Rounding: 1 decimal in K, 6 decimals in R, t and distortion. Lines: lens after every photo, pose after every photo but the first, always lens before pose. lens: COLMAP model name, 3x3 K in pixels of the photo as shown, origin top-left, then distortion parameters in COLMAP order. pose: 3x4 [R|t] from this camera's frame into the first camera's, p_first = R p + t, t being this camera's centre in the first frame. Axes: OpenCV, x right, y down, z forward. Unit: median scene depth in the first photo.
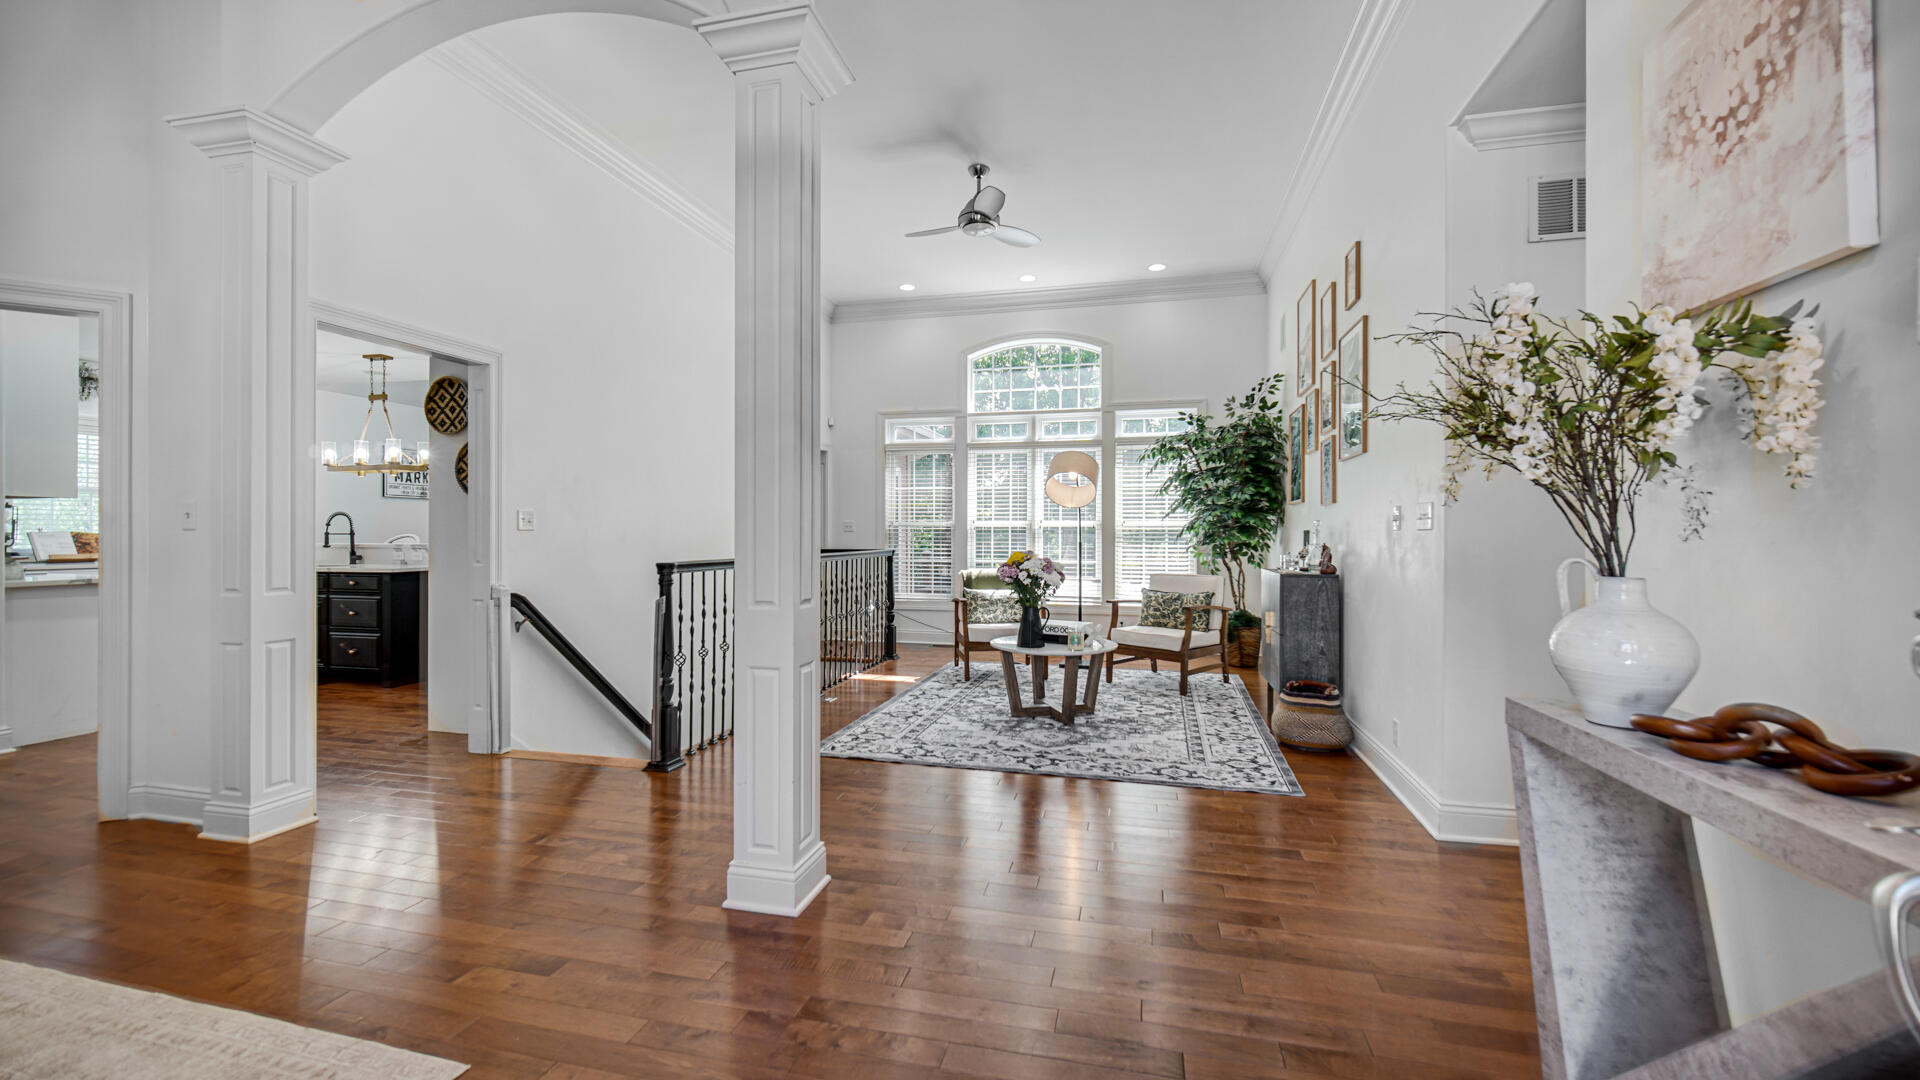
lens RADIAL K [[757.4, 0, 959.2], [0, 757.4, 535.7], [0, 0, 1]] dist [0.000035, -0.000272]
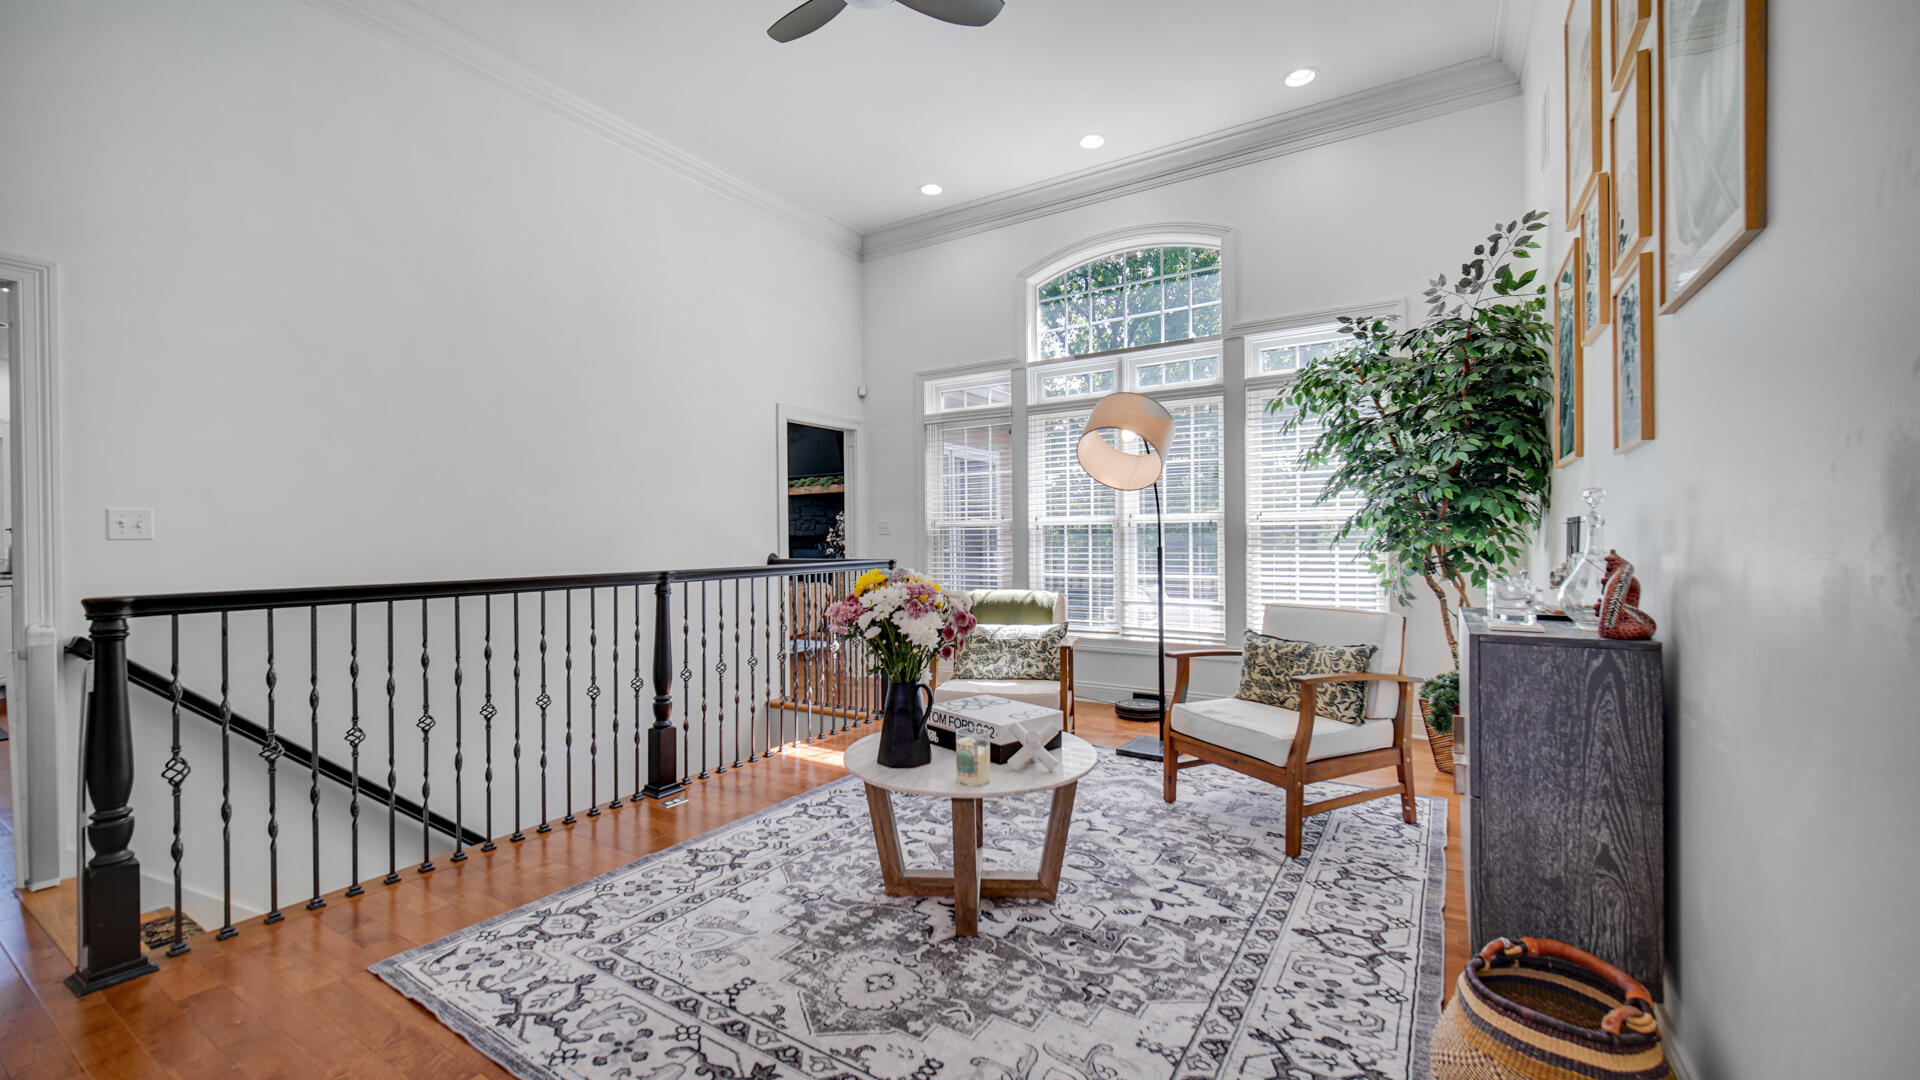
lens RADIAL K [[756.5, 0, 966.8], [0, 756.5, 543.6], [0, 0, 1]] dist [-0.006126, -0.000174]
pose [[0.951561, -0.010235, -0.307289, 0.232131], [0.012029, 0.999920, 0.003944, 0.001587], [0.307224, -0.007449, 0.951608, 0.438455]]
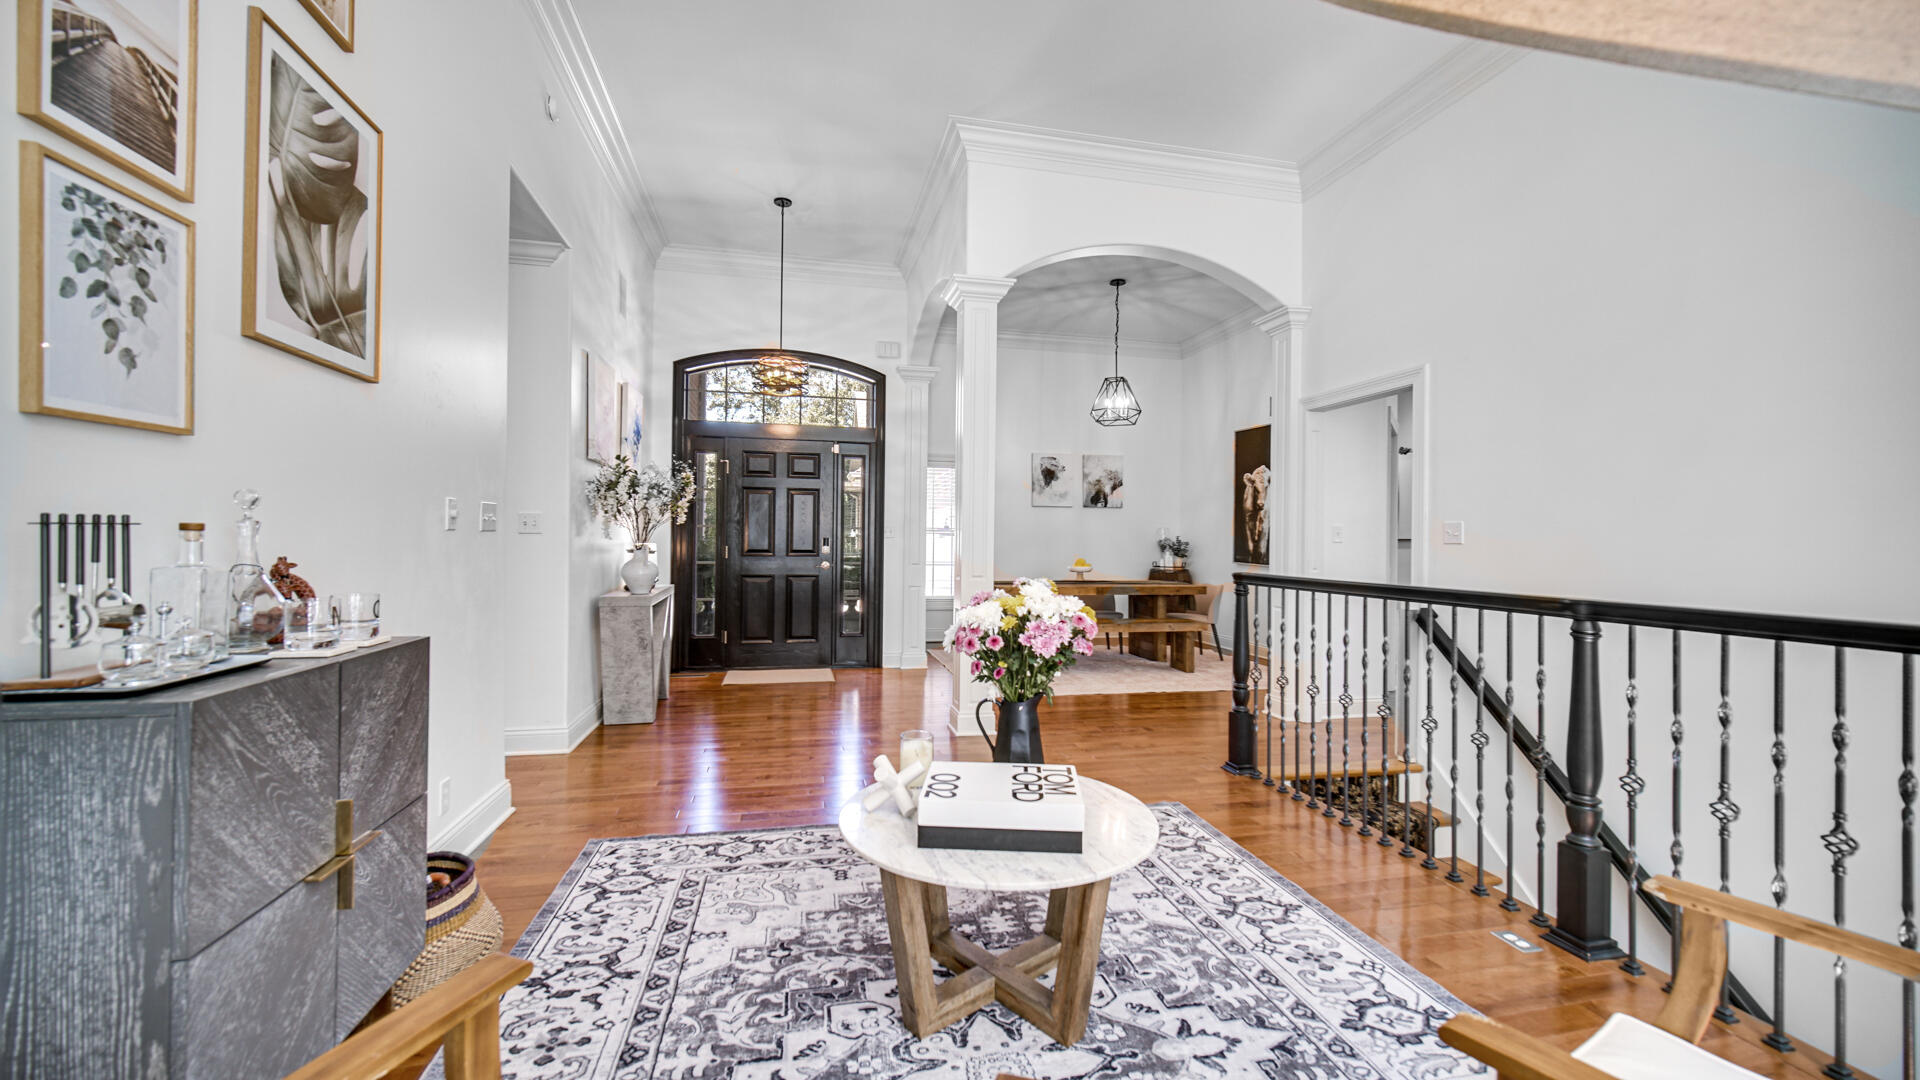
lens RADIAL K [[757.4, 0, 959.2], [0, 757.4, 535.7], [0, 0, 1]] dist [0.000035, -0.000272]
pose [[-0.895379, -0.014486, -0.445069, 0.270967], [-0.014804, 0.999887, -0.002761, -0.003933], [0.445059, 0.004116, -0.895492, 1.131101]]
